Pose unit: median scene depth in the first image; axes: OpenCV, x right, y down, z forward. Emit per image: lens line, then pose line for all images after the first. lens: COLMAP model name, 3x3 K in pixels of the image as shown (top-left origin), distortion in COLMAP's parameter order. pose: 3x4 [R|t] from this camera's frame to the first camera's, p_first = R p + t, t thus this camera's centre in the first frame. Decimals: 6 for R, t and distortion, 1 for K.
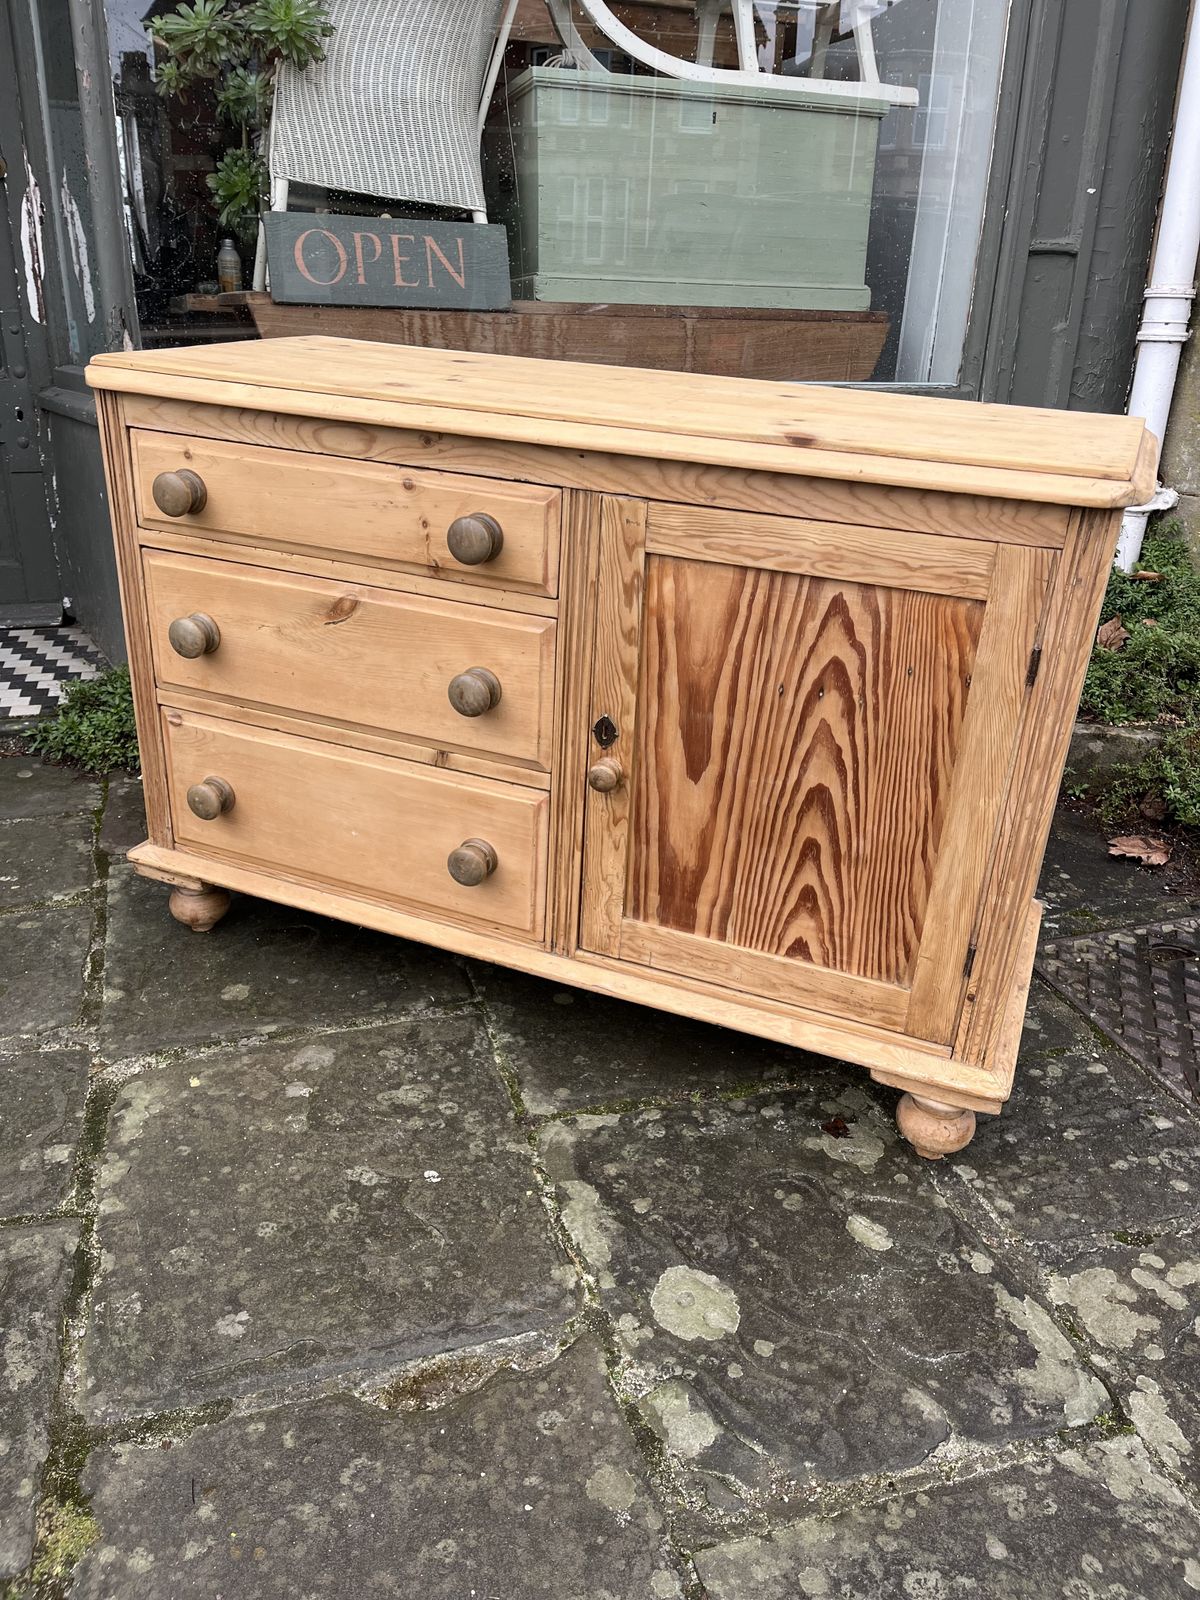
lens RADIAL K [[1213.6, 0, 598.9], [0, 1213.6, 807.5], [0, 0, 1]] dist [0.074762, -0.109815]
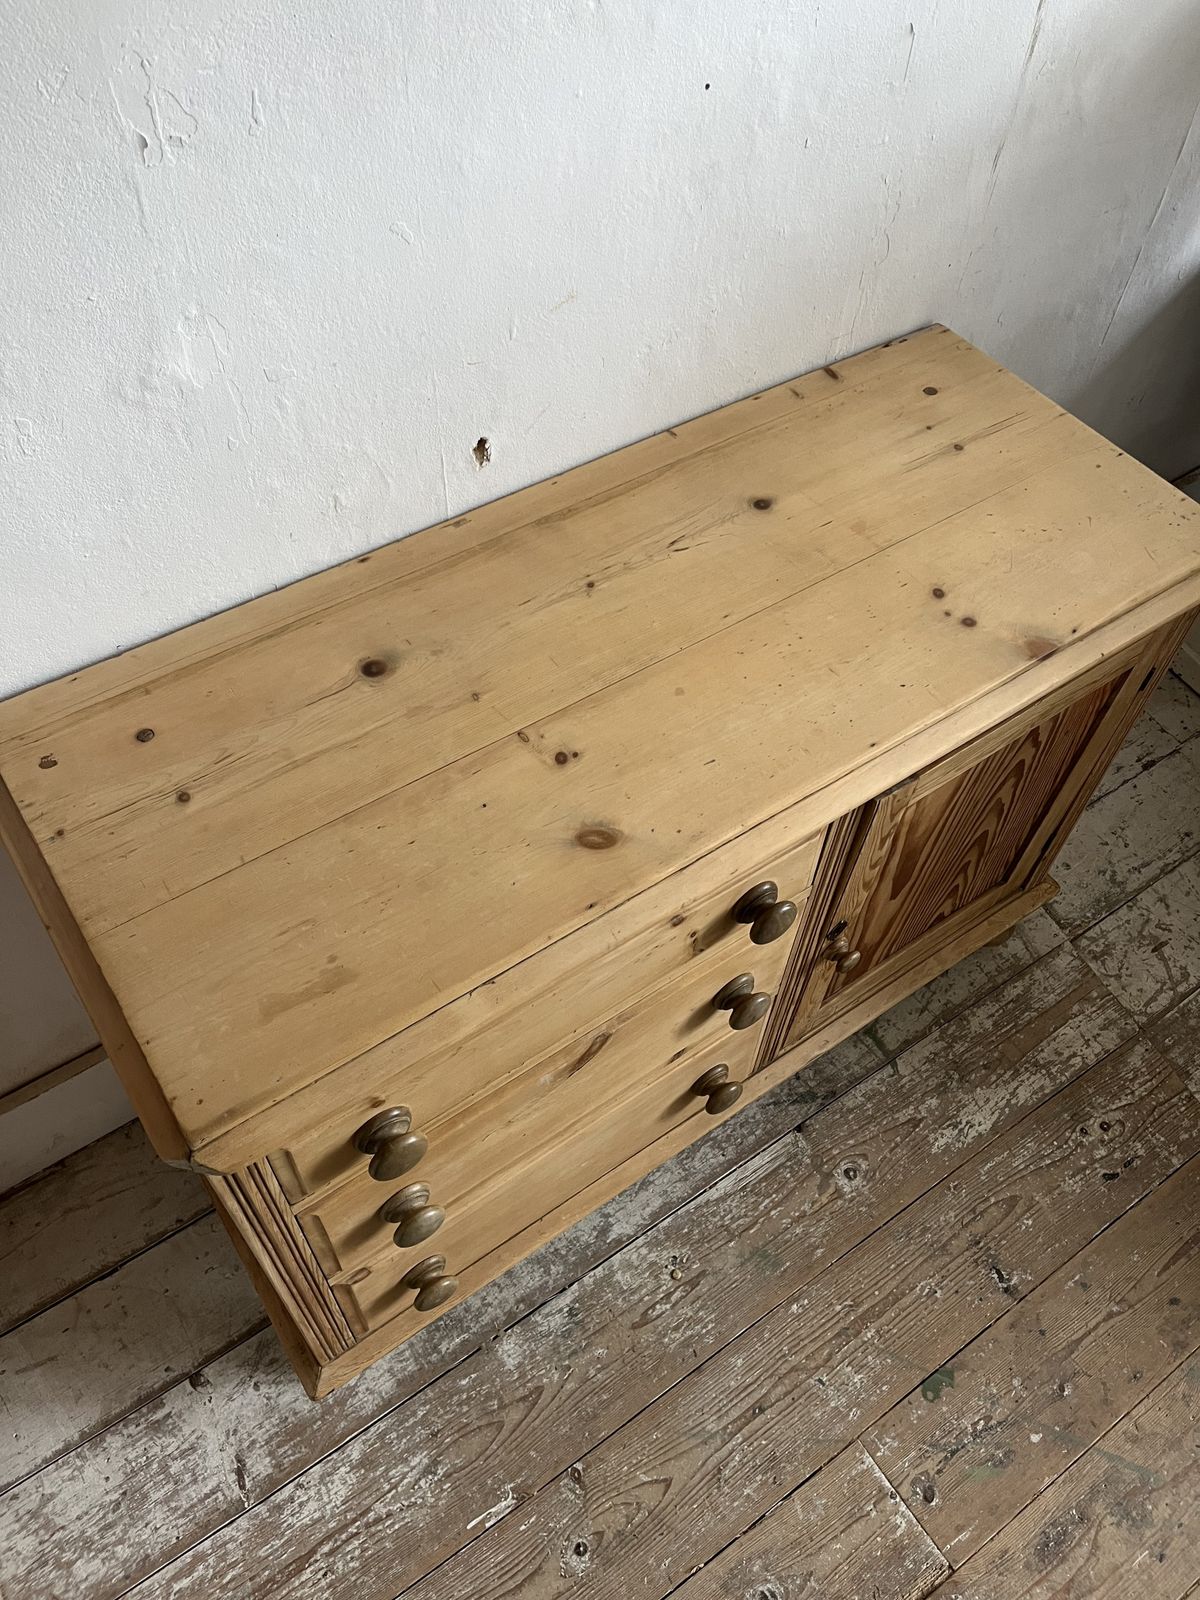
lens RADIAL K [[1213.6, 0, 611.1], [0, 1213.6, 793.3], [0, 0, 1]] dist [0.074762, -0.109815]
pose [[0.539380, -0.690928, 0.481339, -0.520863], [0.349133, 0.703669, 0.618834, -0.862051], [-0.766274, -0.165735, 0.620771, 0.572948]]
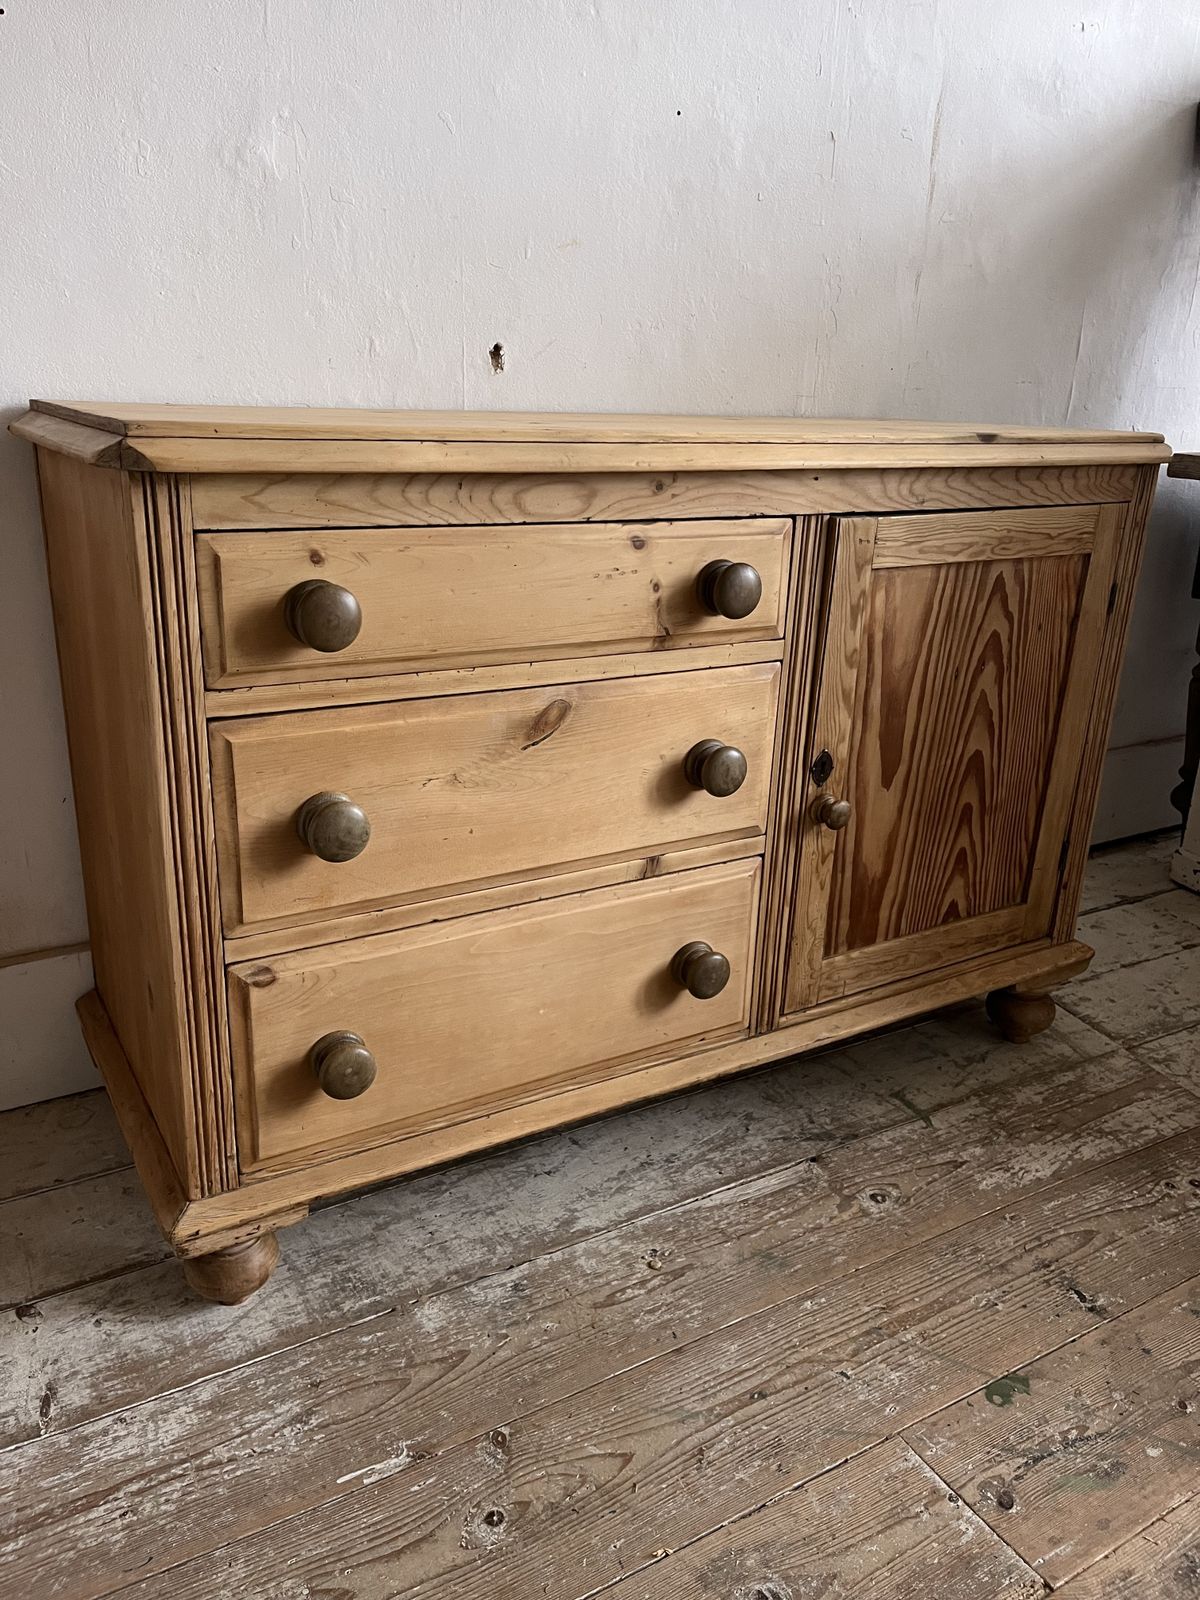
lens RADIAL K [[1213.6, 0, 600.2], [0, 1213.6, 808.6], [0, 0, 1]] dist [0.074762, -0.109815]
pose [[0.594422, -0.300492, 0.745900, -0.857192], [0.340447, 0.934370, 0.105110, -0.201610], [-0.728532, 0.191459, 0.657712, 0.536361]]
